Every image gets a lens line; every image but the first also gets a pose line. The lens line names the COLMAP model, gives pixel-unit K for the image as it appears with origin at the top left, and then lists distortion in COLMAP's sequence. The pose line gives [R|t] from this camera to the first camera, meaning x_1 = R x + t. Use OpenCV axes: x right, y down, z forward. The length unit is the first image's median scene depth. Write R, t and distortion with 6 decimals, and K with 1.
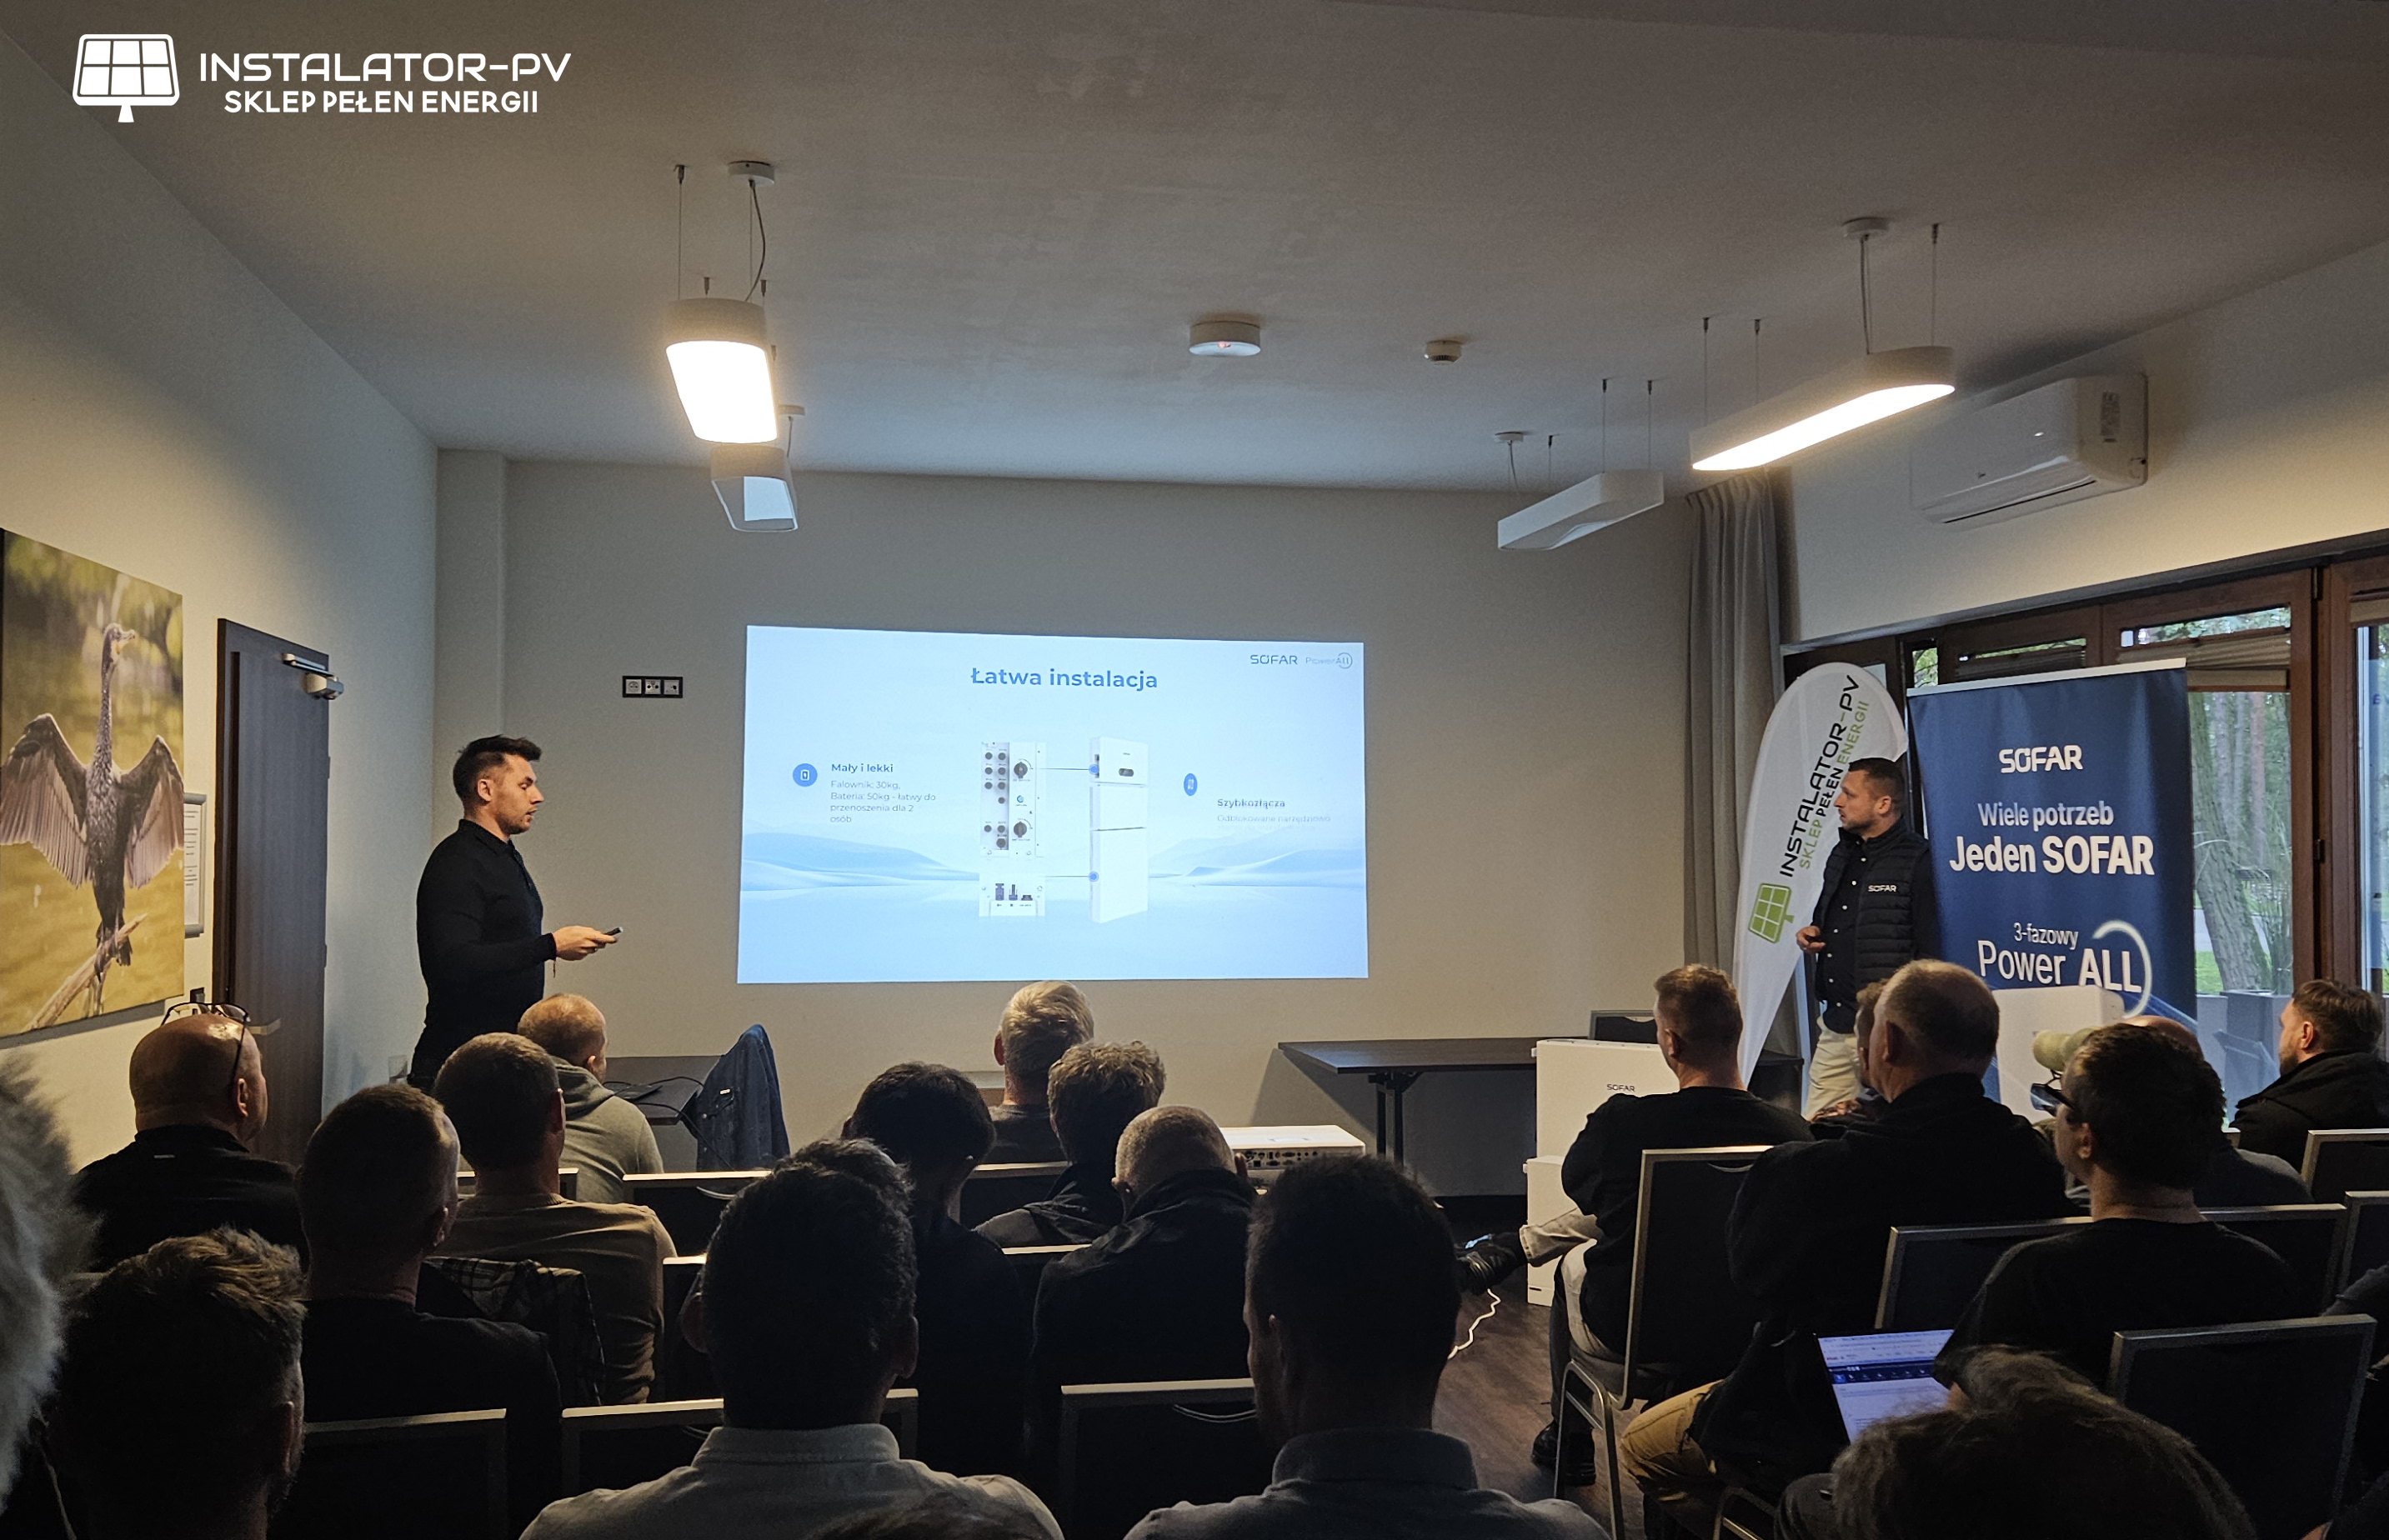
lens RADIAL K [[2164.8, 0, 1194.5], [0, 2164.8, 770.0], [0, 0, 1]] dist [0.095330, -0.066891]
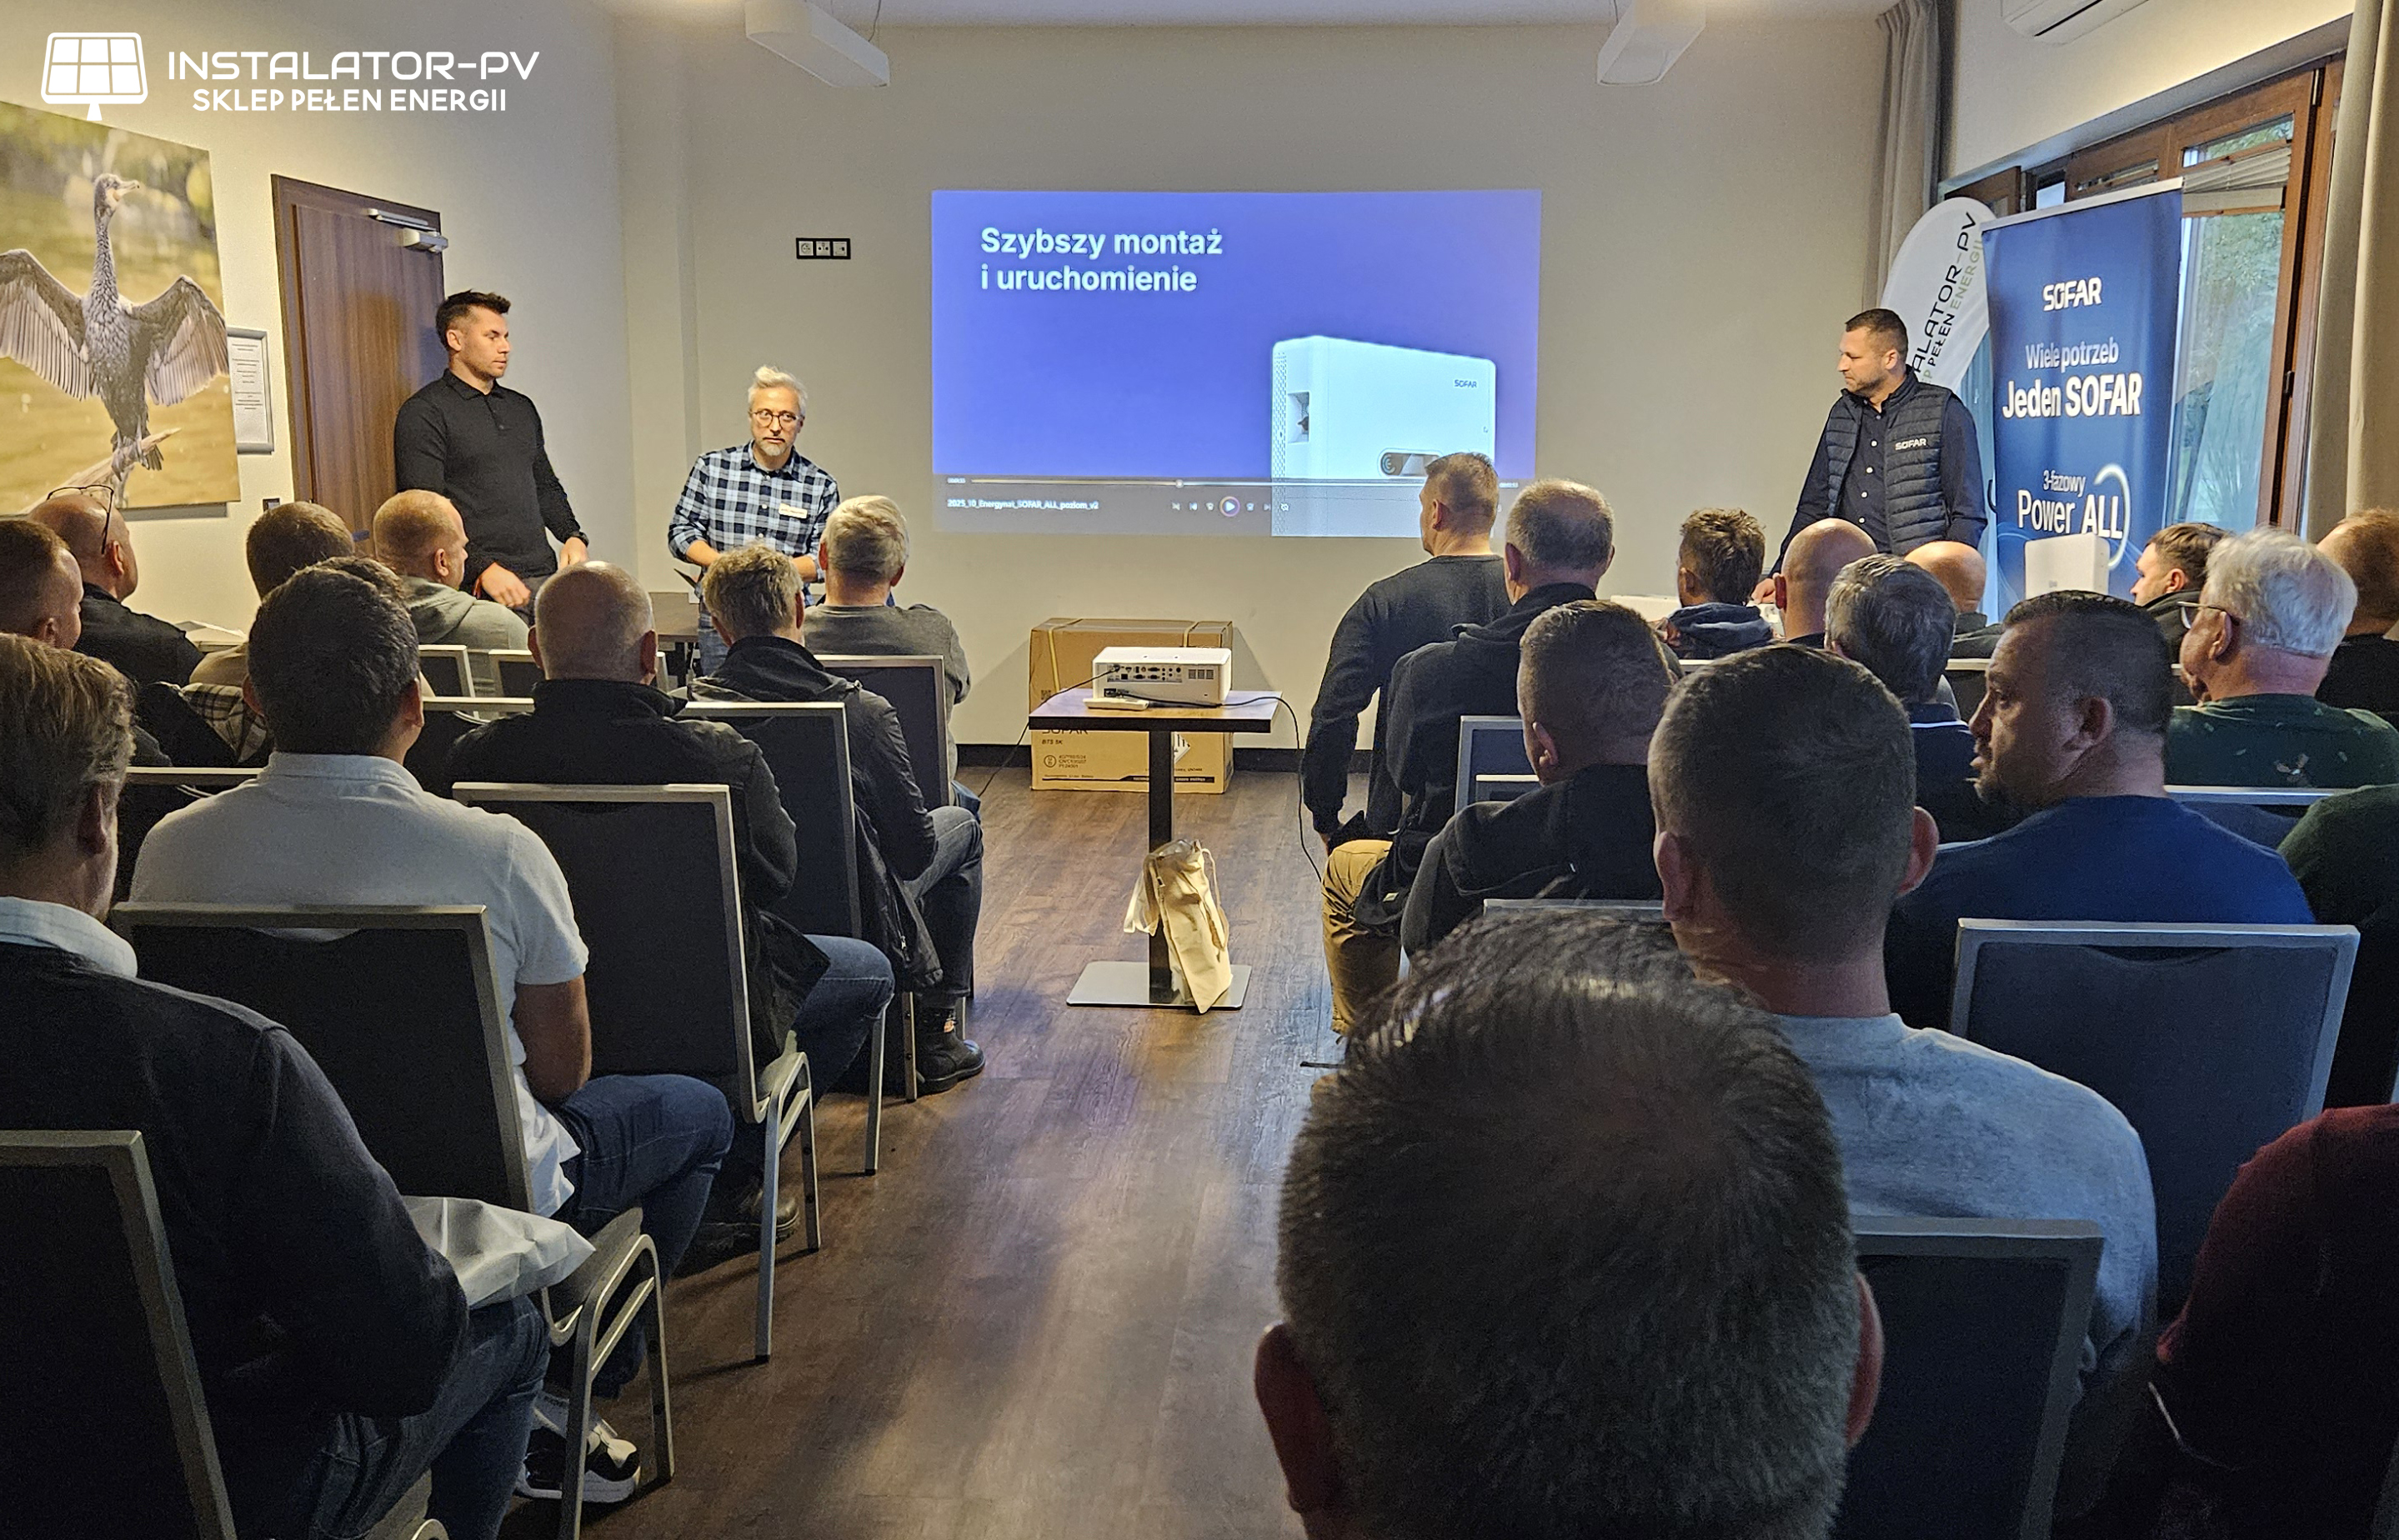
lens RADIAL K [[2173.8, 0, 1199.5], [0, 2173.8, 770.0], [0, 0, 1]] dist [0.095330, -0.066891]
pose [[0.972990, 0.040271, -0.227307, 0.254039], [0.002679, 0.982629, 0.185559, 0.019499], [0.230831, -0.181156, 0.955981, -0.038575]]
